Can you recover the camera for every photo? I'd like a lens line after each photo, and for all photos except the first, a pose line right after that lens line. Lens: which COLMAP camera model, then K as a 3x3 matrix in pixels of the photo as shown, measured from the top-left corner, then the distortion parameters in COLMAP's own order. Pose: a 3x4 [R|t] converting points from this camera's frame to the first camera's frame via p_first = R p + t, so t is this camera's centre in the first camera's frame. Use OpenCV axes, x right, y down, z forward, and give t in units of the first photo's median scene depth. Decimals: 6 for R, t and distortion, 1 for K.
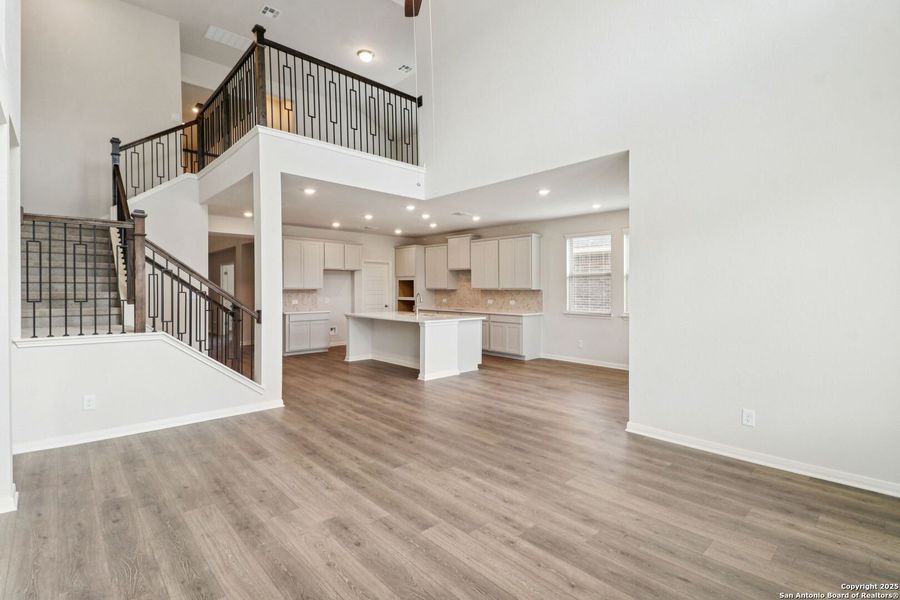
lens RADIAL K [[427.6, 0, 445.8], [0, 427.6, 296.0], [0, 0, 1]] dist [-0.000997, -0.001025]
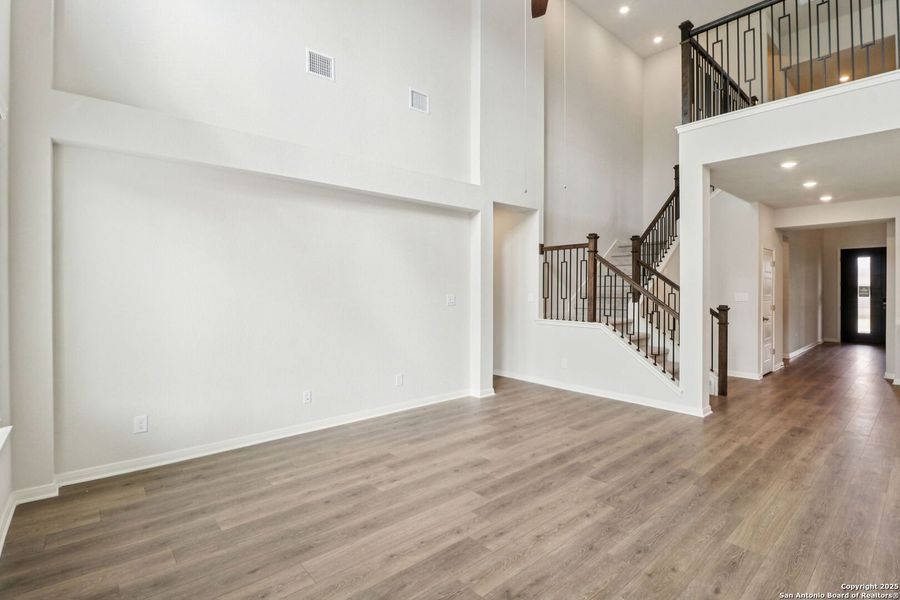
lens RADIAL K [[427.6, 0, 445.8], [0, 427.6, 296.0], [0, 0, 1]] dist [-0.000997, -0.001025]
pose [[-0.025079, 0.011821, -0.999616, 0.844869], [-0.019396, 0.999736, 0.012309, -0.007762], [0.999497, 0.019697, -0.024843, 0.699294]]
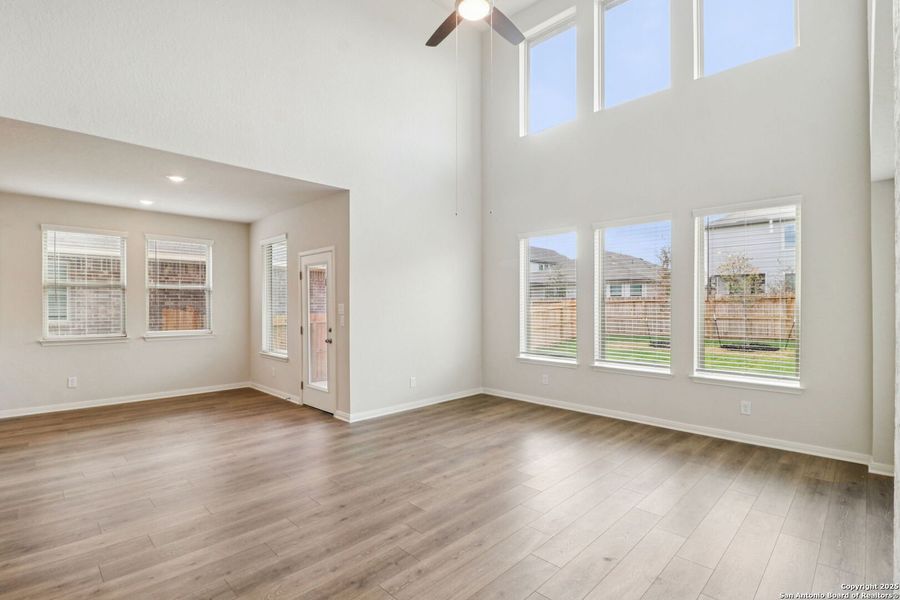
lens RADIAL K [[427.6, 0, 445.8], [0, 427.6, 296.0], [0, 0, 1]] dist [-0.000997, -0.001025]
pose [[-0.047261, 0.020541, 0.998671, -1.000034], [0.017407, 0.999654, -0.019738, -0.013506], [-0.998731, 0.016451, -0.047602, 0.992722]]
